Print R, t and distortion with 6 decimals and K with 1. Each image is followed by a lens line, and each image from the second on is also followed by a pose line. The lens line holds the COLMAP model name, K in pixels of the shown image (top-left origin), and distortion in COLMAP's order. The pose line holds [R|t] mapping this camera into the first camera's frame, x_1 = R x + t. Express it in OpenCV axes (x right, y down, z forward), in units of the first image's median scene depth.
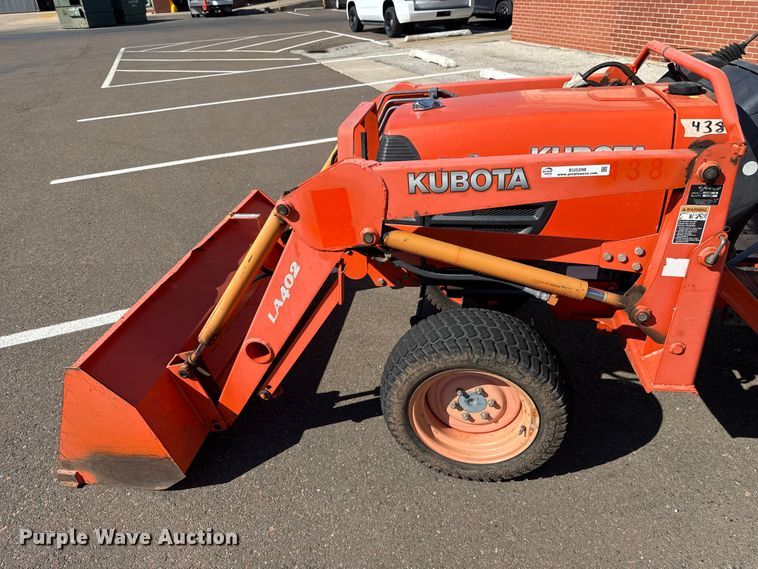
lens RADIAL K [[533.7, 0, 382.0], [0, 533.7, 281.8], [0, 0, 1]] dist [0.018640, -0.023679]
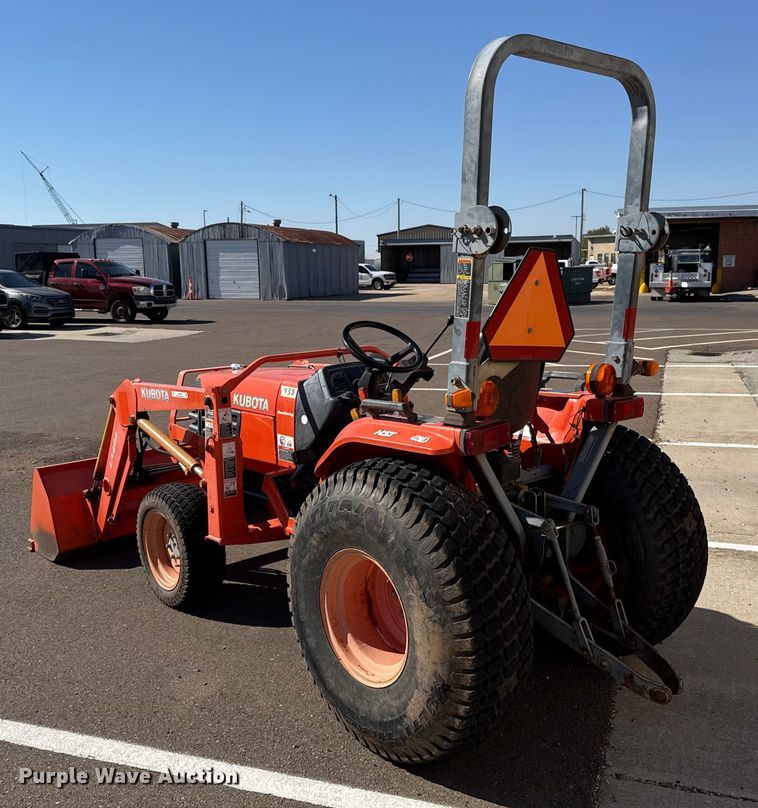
lens RADIAL K [[824.8, 0, 389.8], [0, 824.8, 404.8], [0, 0, 1]] dist [0.229946, -0.549751]
pose [[0.774682, 0.138750, -0.616942, 1.781259], [-0.331936, 0.919634, -0.209981, 0.132742], [0.538226, 0.367454, 0.758479, -0.551899]]
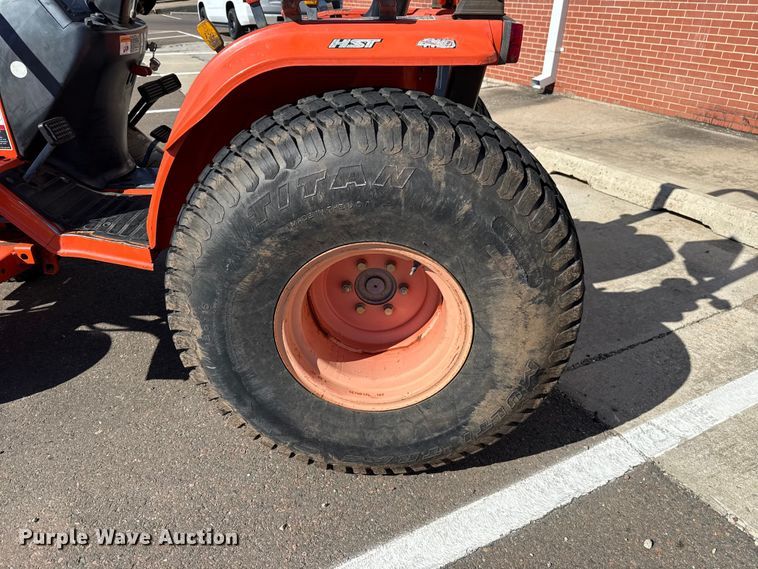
lens RADIAL K [[530.3, 0, 376.2], [0, 530.3, 286.8], [0, 0, 1]] dist [0.045390, -0.053307]
pose [[0.987441, -0.002540, 0.157966, 0.858716], [0.005956, 0.999759, -0.021153, 0.140414], [-0.157874, 0.021828, 0.987218, -0.005109]]
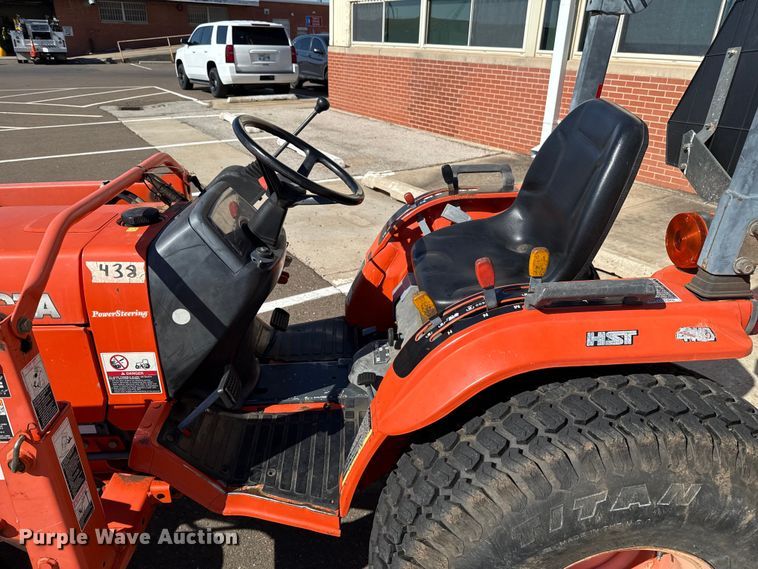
lens RADIAL K [[533.7, 0, 382.0], [0, 533.7, 281.8], [0, 0, 1]] dist [0.018640, -0.023679]
pose [[0.973770, -0.026978, 0.225930, 0.601450], [0.048077, 0.994923, -0.088412, -0.131659], [-0.222398, 0.096955, 0.970123, 0.076620]]
